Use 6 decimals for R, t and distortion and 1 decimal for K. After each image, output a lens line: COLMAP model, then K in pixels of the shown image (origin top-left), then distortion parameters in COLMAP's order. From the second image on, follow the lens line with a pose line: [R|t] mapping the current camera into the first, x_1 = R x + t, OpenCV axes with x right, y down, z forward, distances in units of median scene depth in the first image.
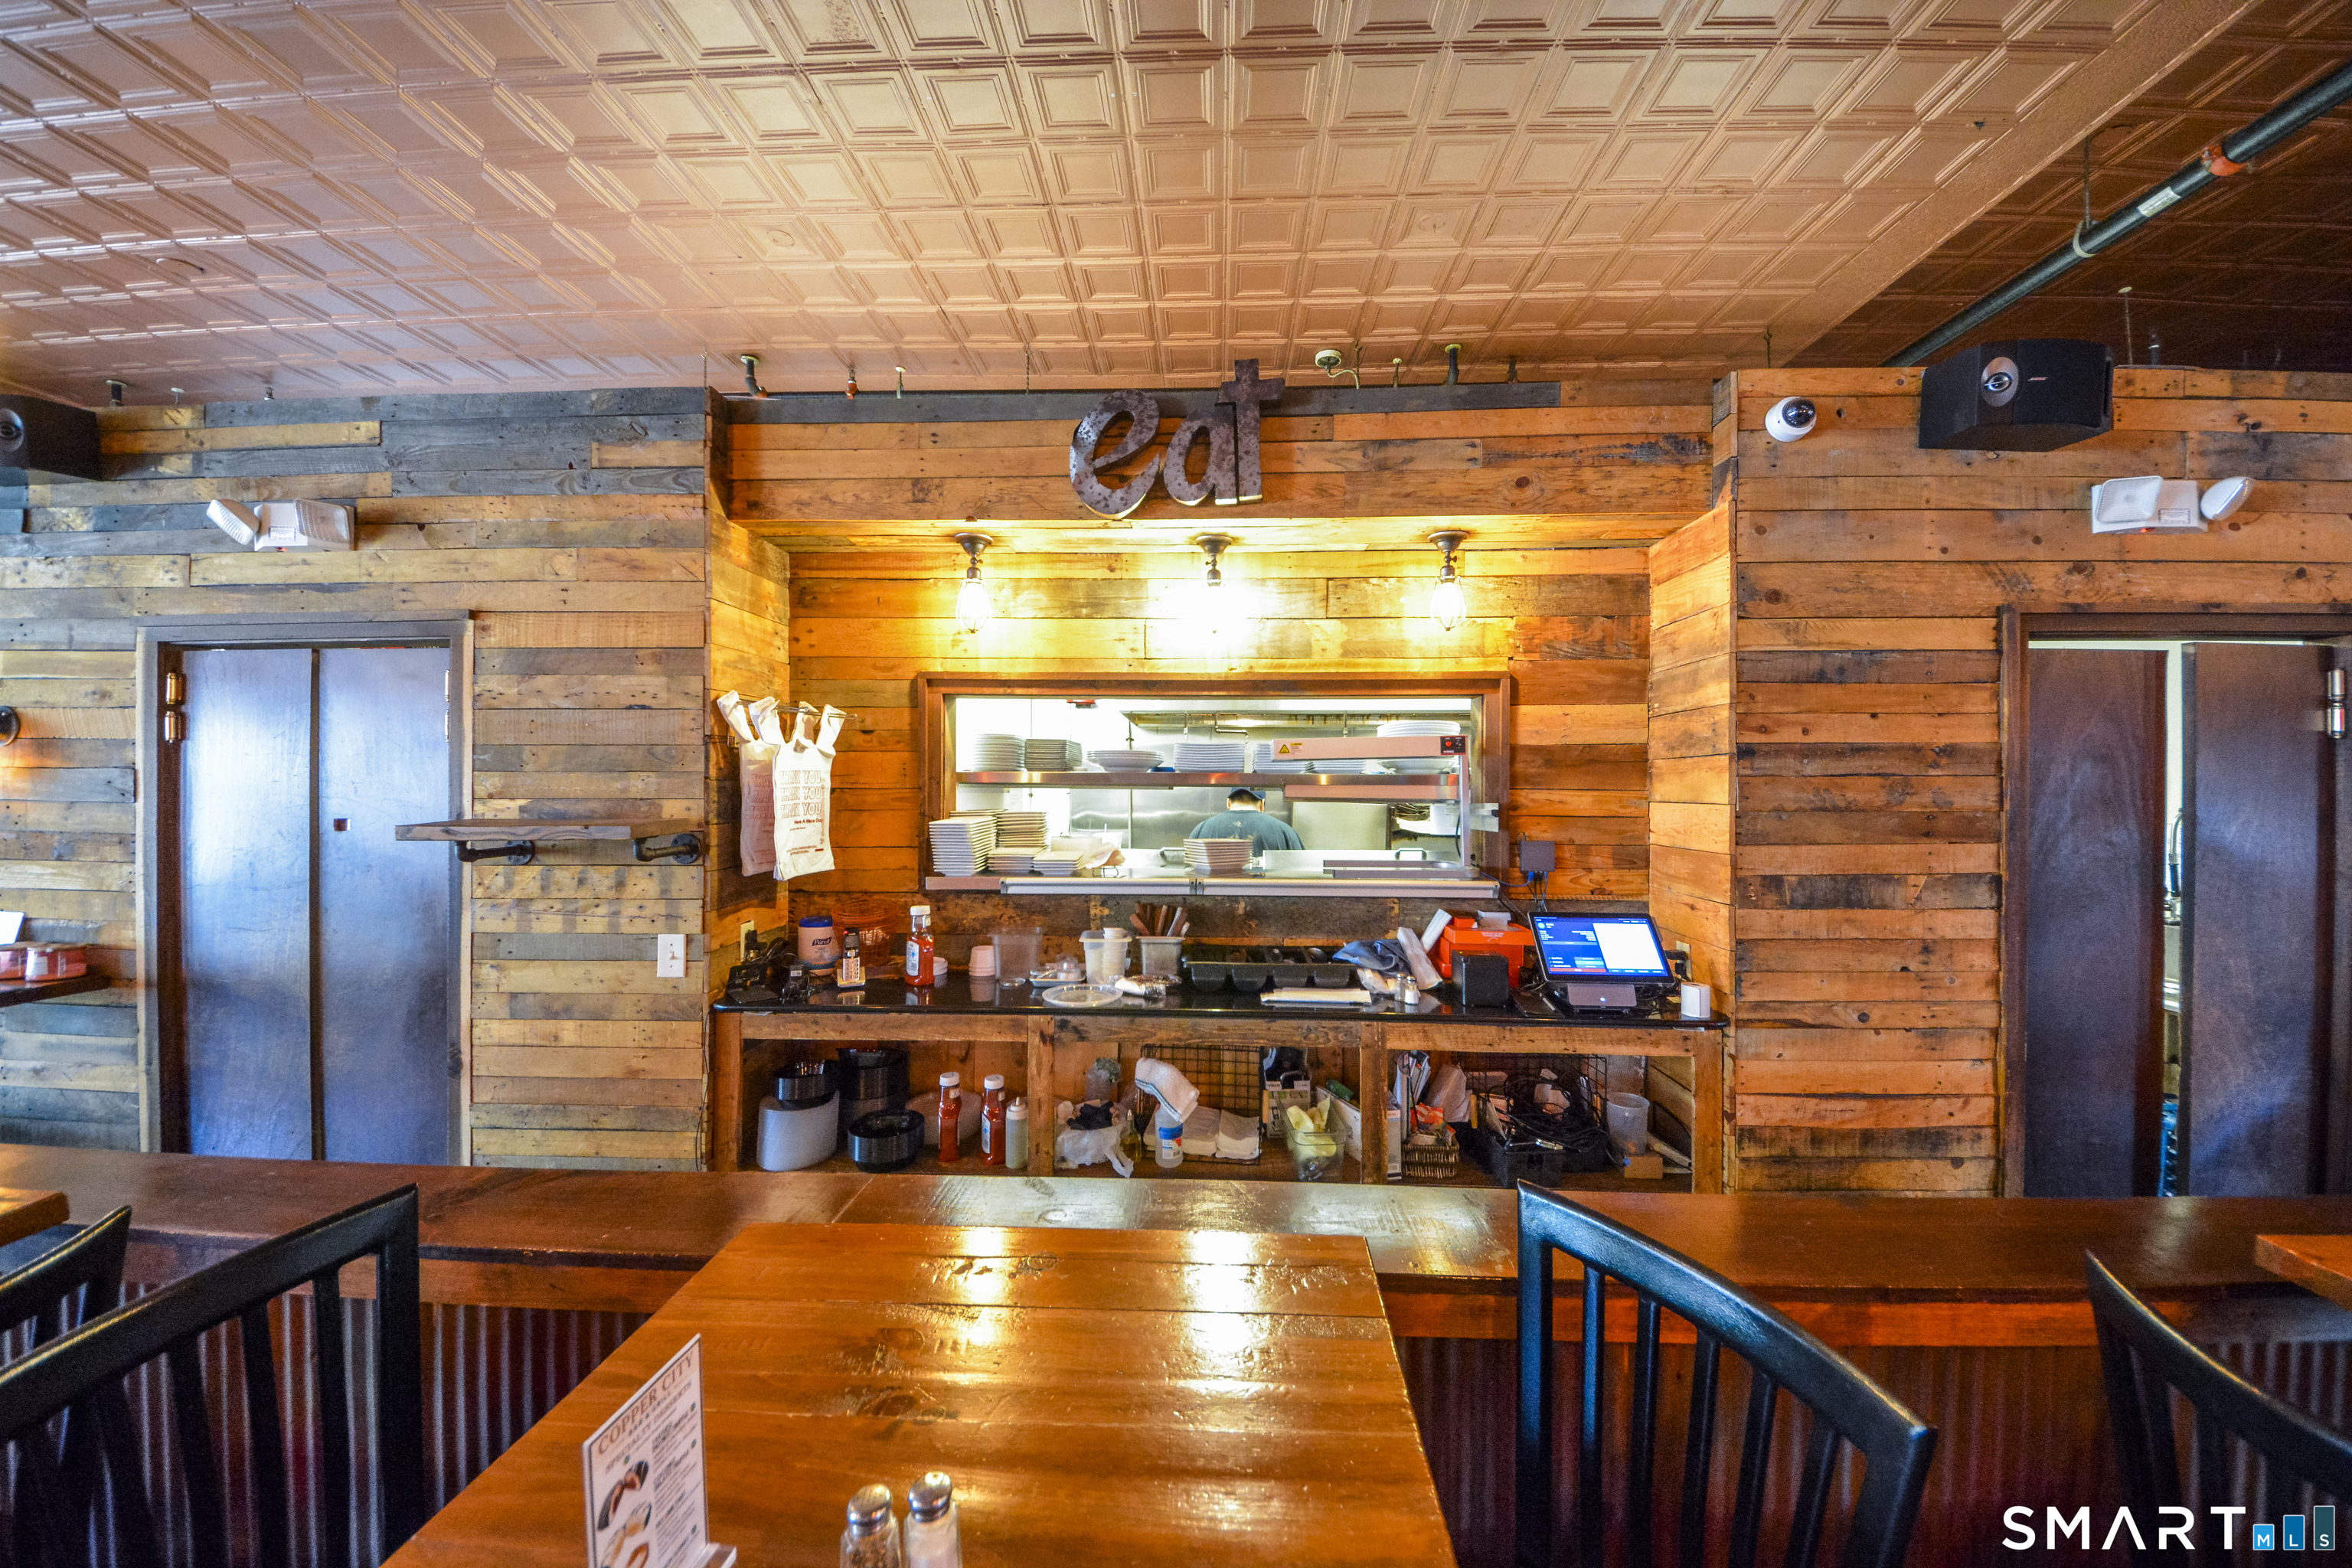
lens RADIAL K [[849.6, 0, 1133.5], [0, 849.6, 774.0], [0, 0, 1]] dist [0.008100, -0.009164]
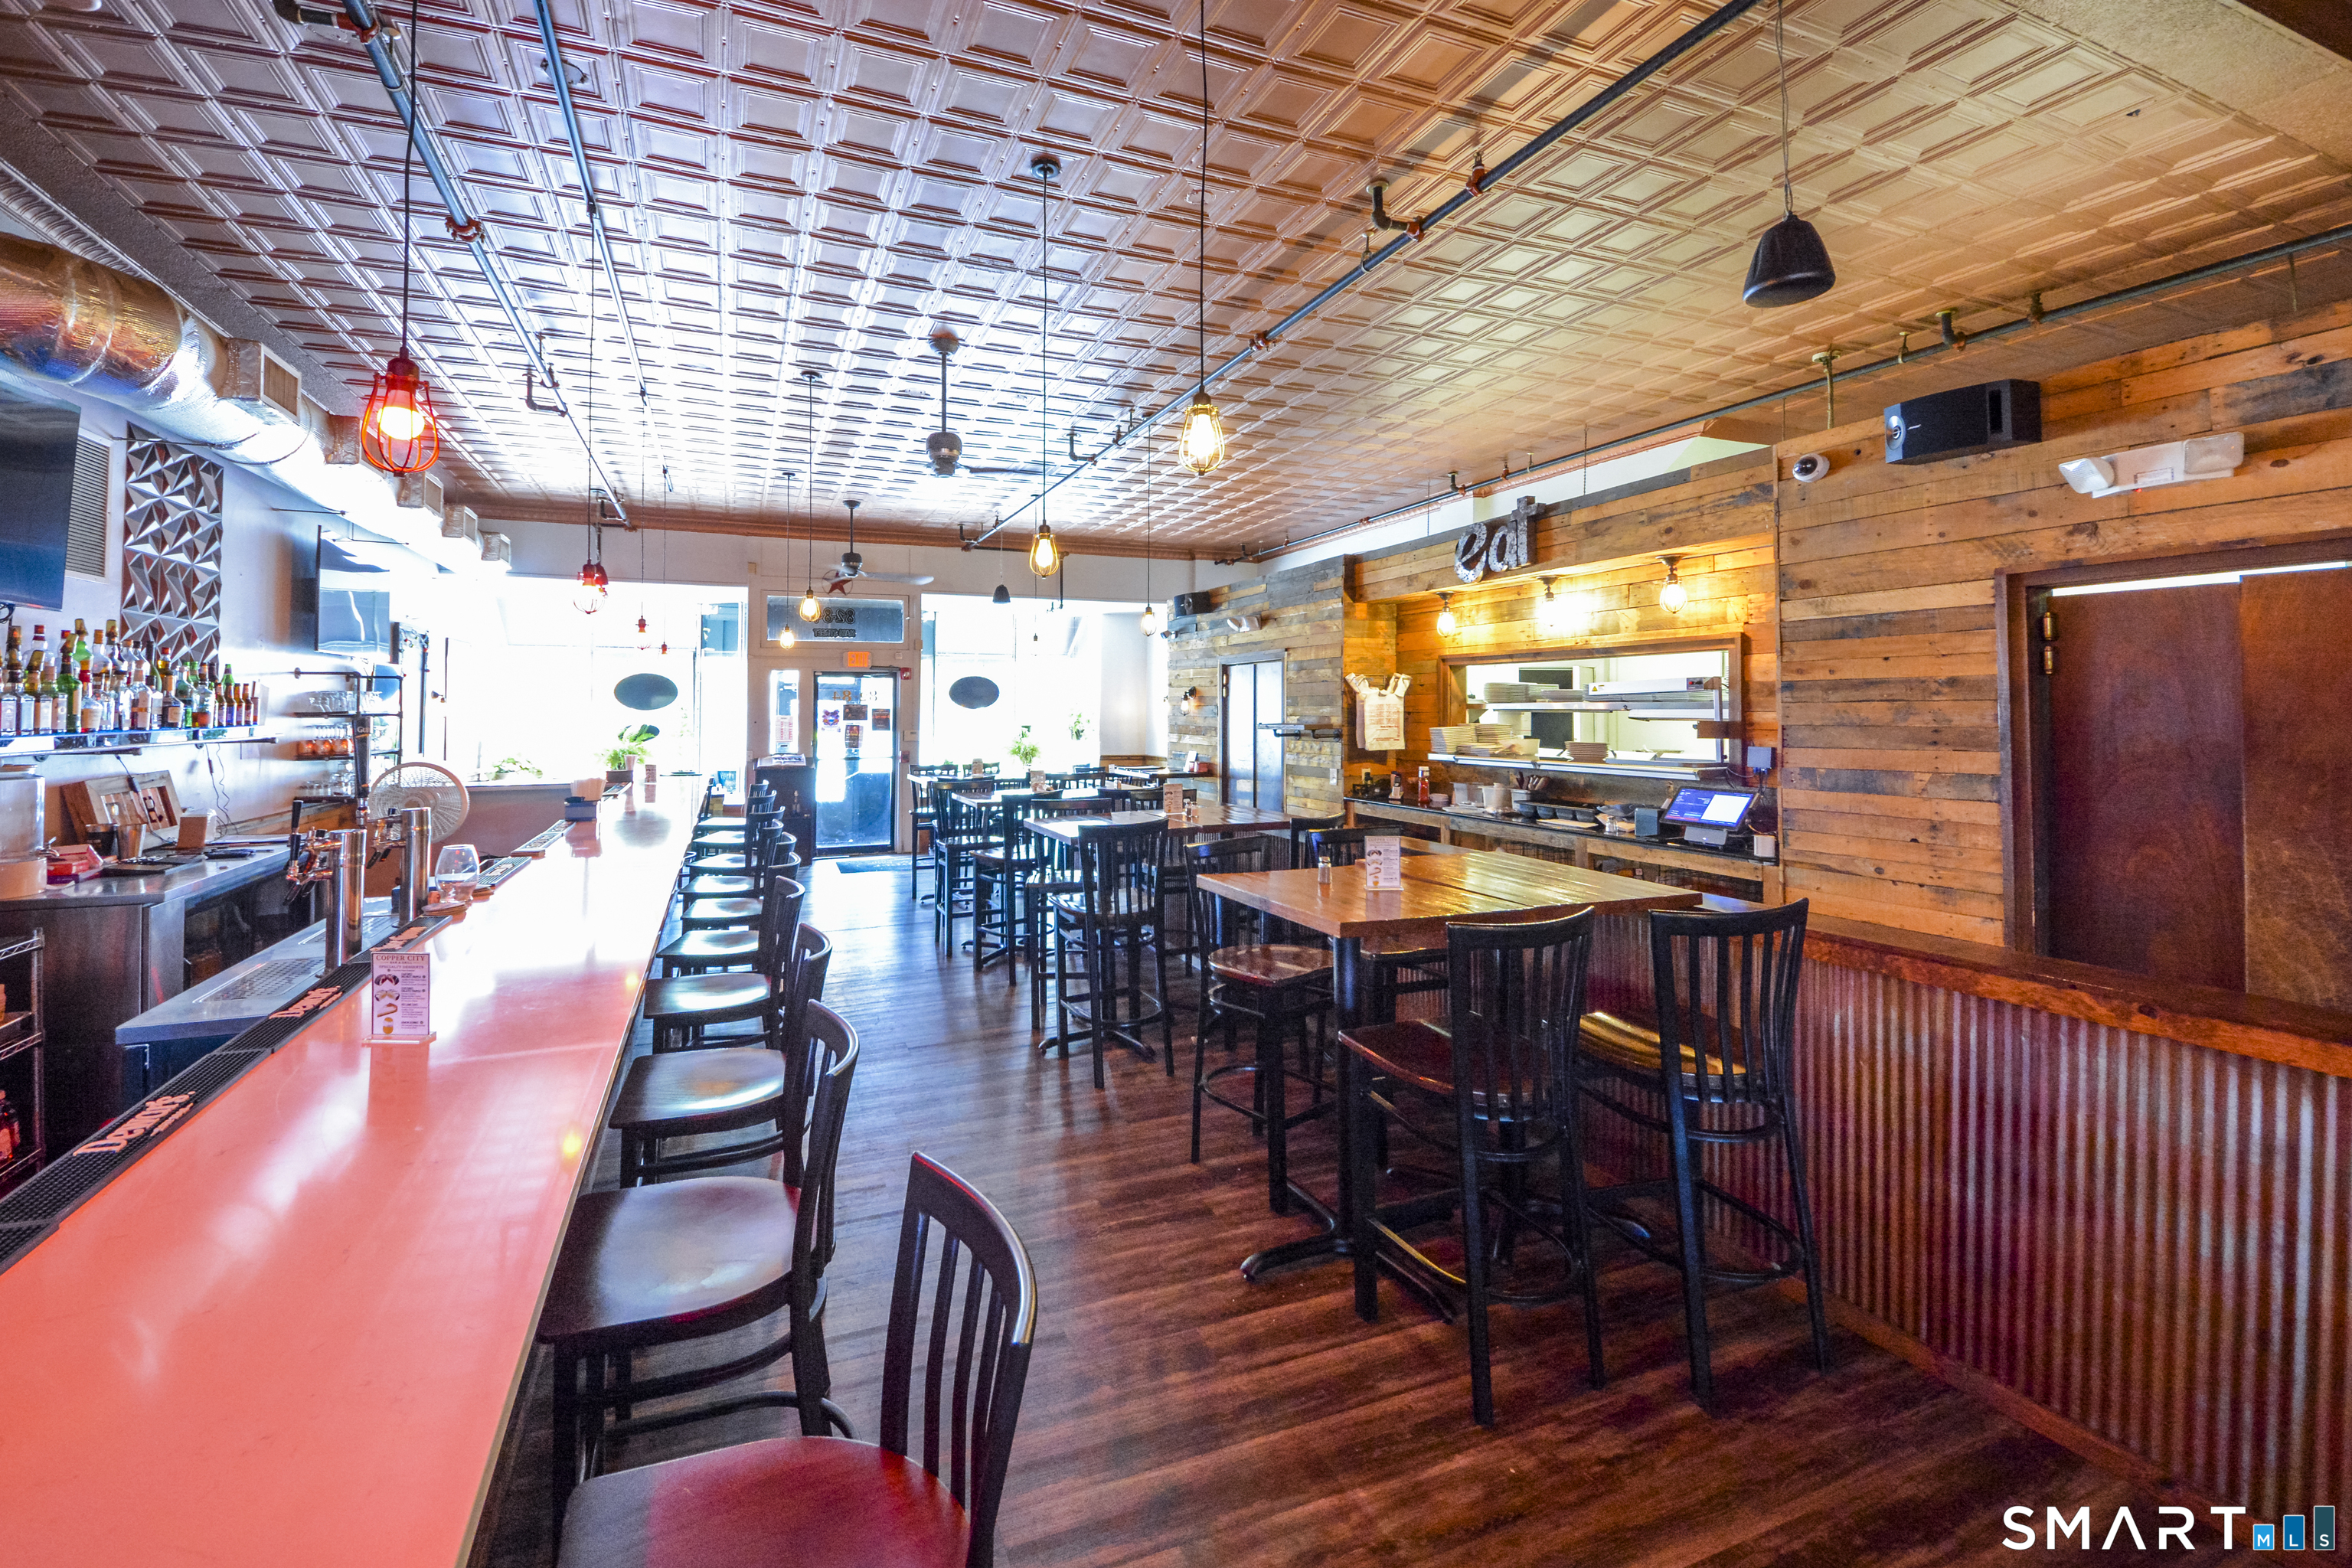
lens RADIAL K [[923.2, 0, 1105.3], [0, 923.2, 708.9], [0, 0, 1]] dist [0.000054, -0.013650]
pose [[0.436609, -0.005568, -0.899634, 1.671858], [0.012093, 0.999927, -0.000319, -0.000746], [0.899570, -0.010740, 0.436644, -0.840437]]
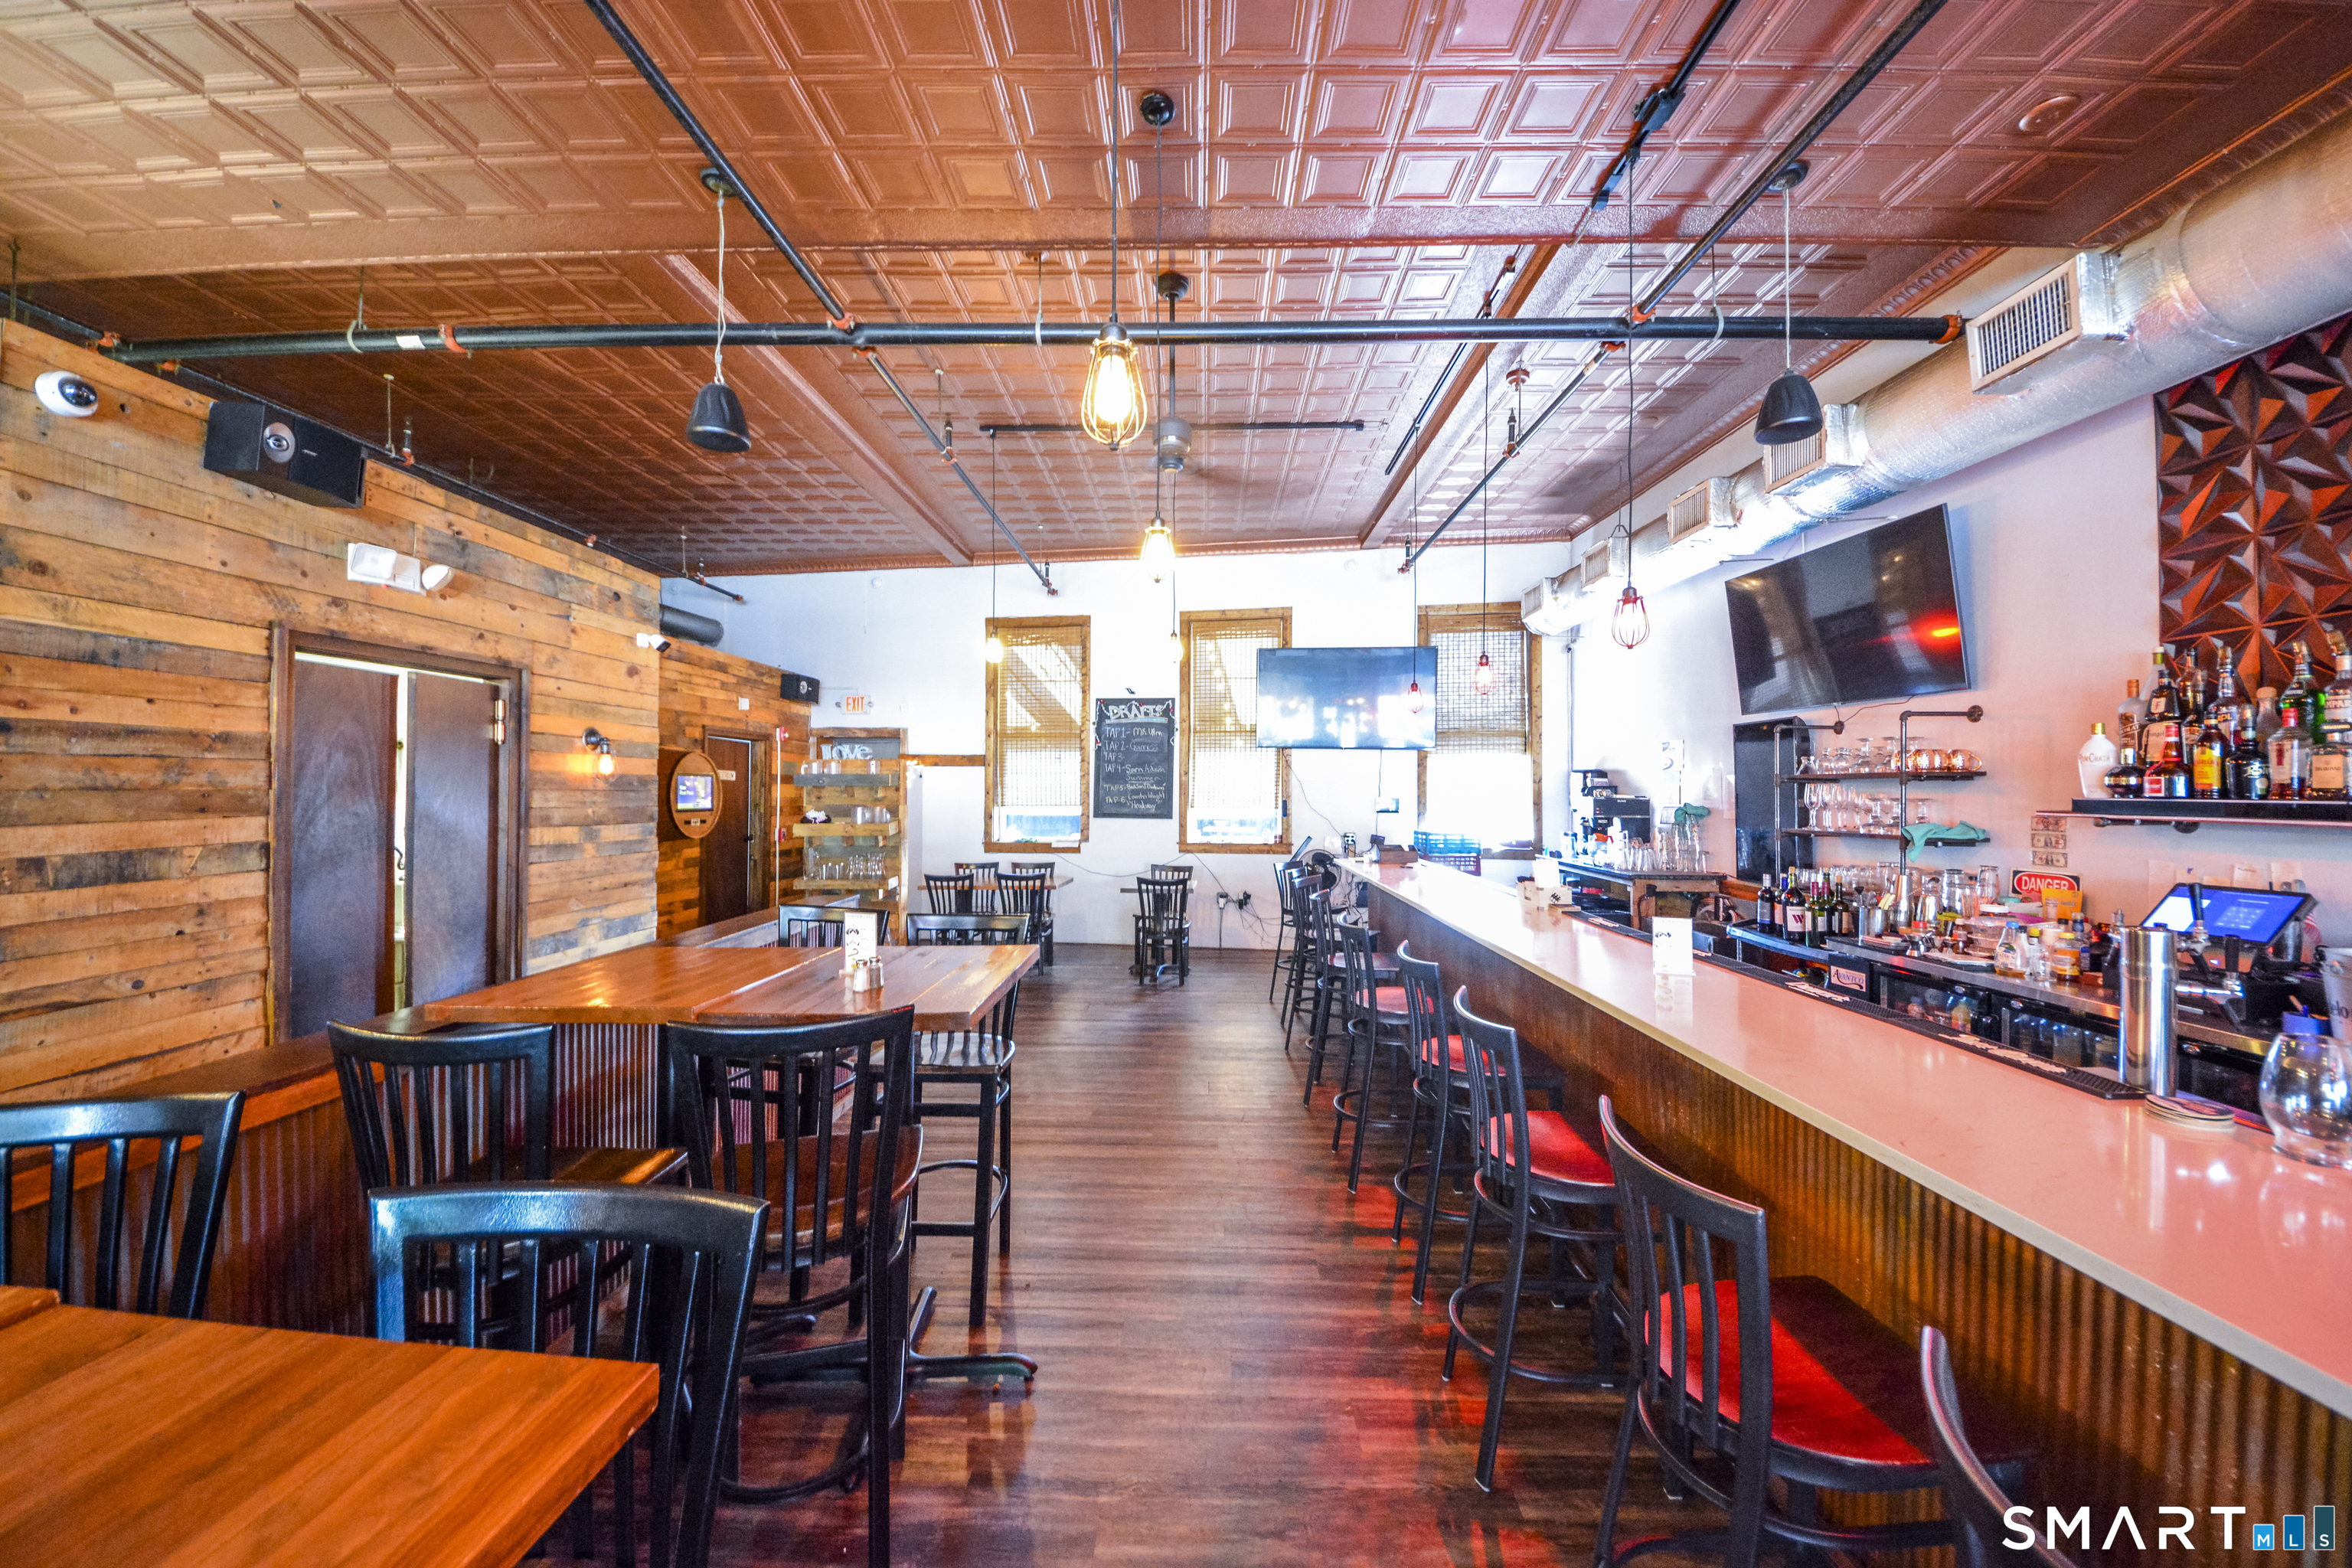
lens RADIAL K [[841.5, 0, 1217.0], [0, 841.5, 787.7], [0, 0, 1]] dist [-0.000570, -0.006418]
pose [[-0.074704, -0.001446, 0.997205, -0.266339], [-0.012322, 0.999924, 0.000527, 0.023126], [-0.997130, -0.012248, -0.074717, -0.263187]]
